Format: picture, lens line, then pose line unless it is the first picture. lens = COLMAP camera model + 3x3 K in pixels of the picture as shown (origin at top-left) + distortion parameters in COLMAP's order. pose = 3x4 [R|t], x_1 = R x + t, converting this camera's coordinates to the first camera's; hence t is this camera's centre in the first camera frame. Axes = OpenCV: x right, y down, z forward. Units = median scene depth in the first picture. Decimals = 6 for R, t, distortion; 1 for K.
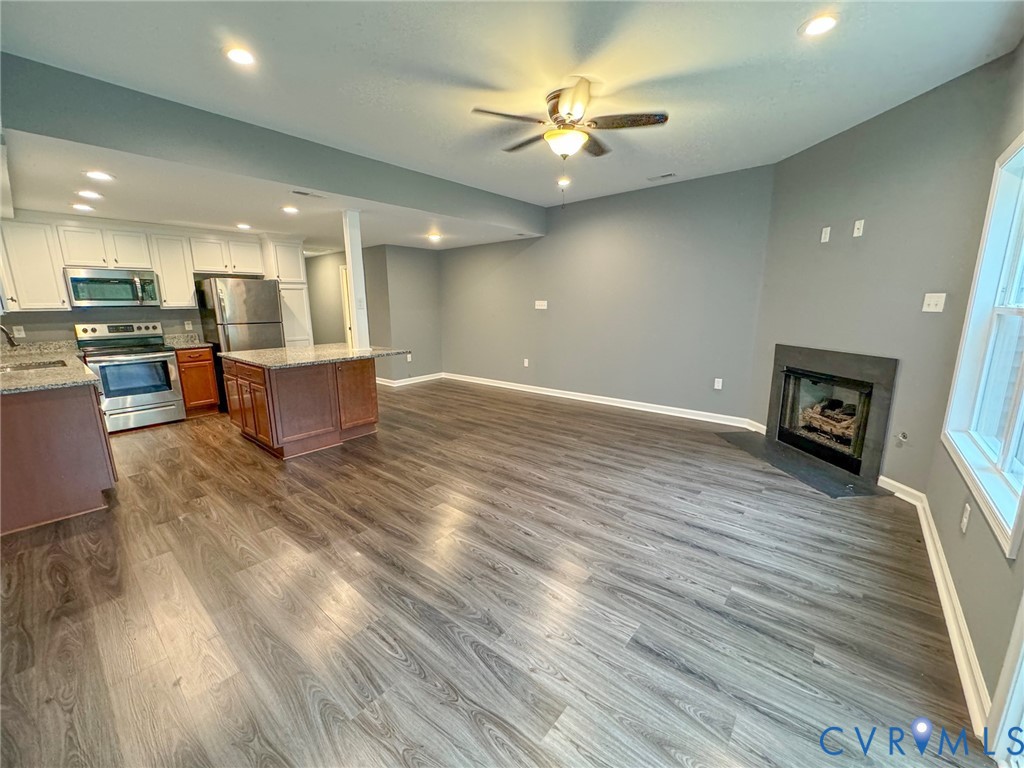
lens RADIAL K [[407.9, 0, 511.8], [0, 407.9, 382.4], [0, 0, 1]] dist [-0.001395, -0.000012]
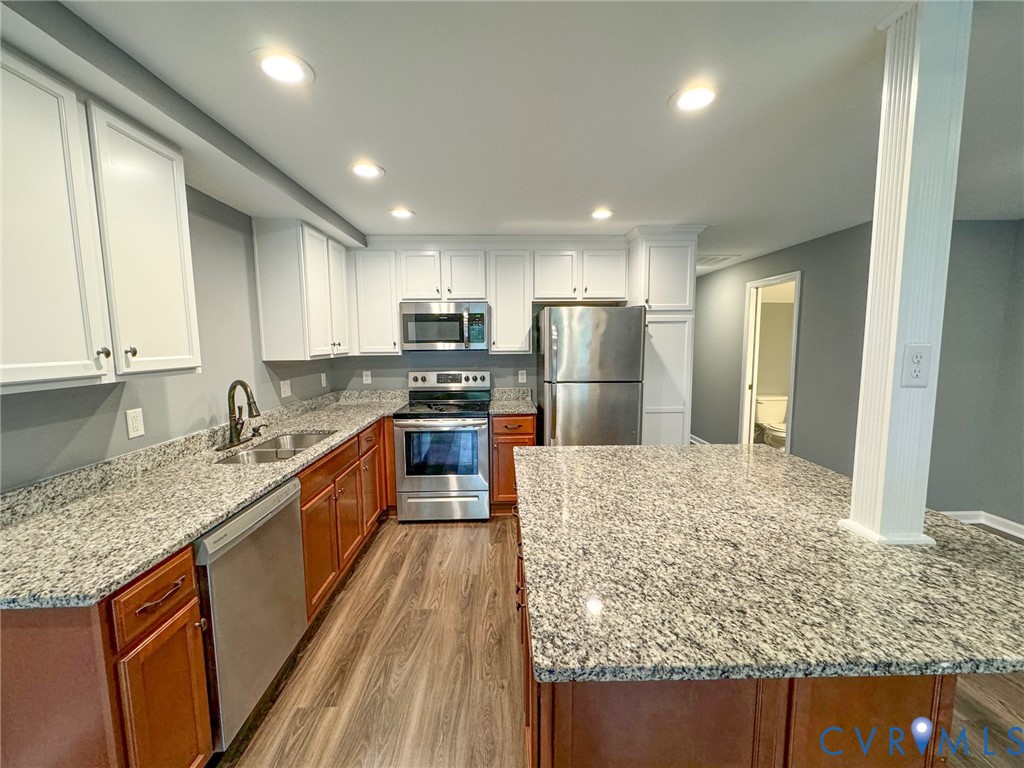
lens RADIAL K [[407.9, 0, 511.8], [0, 407.9, 382.4], [0, 0, 1]] dist [-0.001395, -0.000012]
pose [[0.666719, 0.081429, -0.740848, -0.308666], [-0.142603, 0.989587, -0.019566, -0.125410], [0.731540, 0.118692, 0.671388, 0.567910]]
